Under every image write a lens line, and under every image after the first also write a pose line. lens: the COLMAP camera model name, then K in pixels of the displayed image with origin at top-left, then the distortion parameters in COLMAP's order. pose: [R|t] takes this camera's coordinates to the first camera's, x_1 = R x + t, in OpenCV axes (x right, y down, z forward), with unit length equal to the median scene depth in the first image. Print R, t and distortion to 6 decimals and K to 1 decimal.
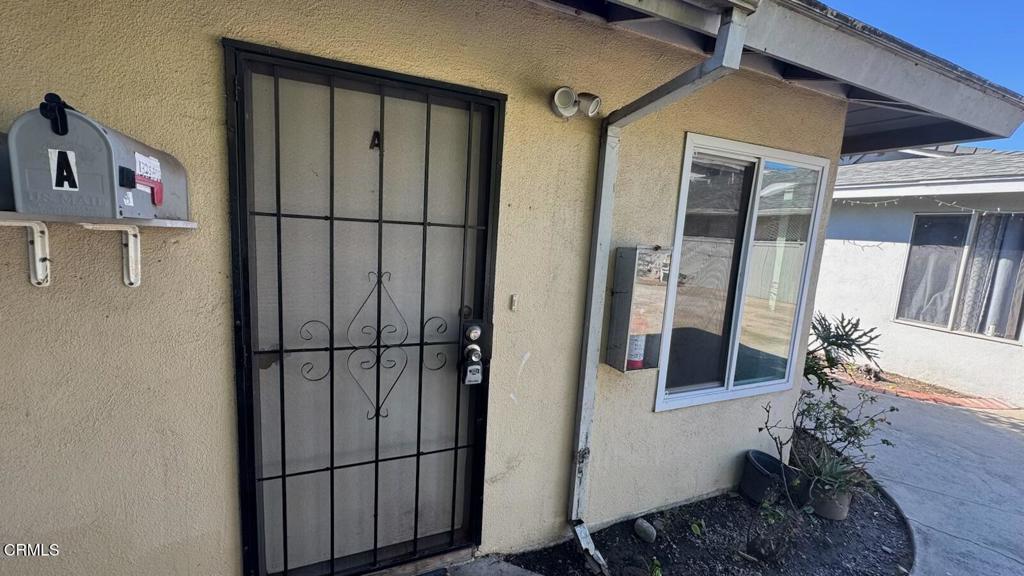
lens RADIAL K [[410.3, 0, 510.1], [0, 410.3, 287.7], [0, 0, 1]] dist [-0.002308, -0.000378]
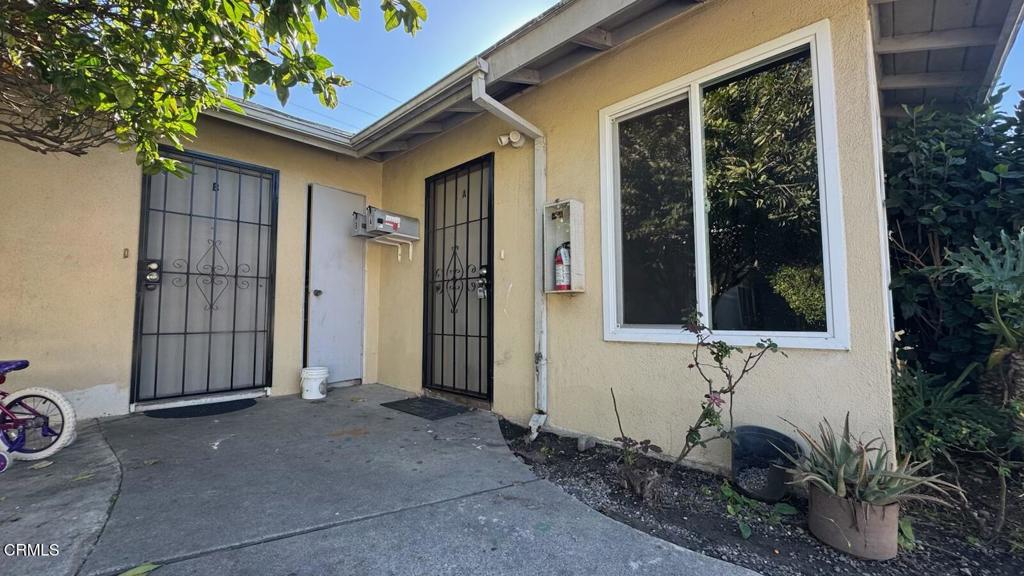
lens RADIAL K [[410.3, 0, 510.1], [0, 410.3, 287.7], [0, 0, 1]] dist [-0.002308, -0.000378]
pose [[0.390404, -0.120496, -0.912724, 1.588043], [-0.111136, 0.977980, -0.176647, 0.476270], [0.913911, 0.170400, 0.368416, 0.397499]]
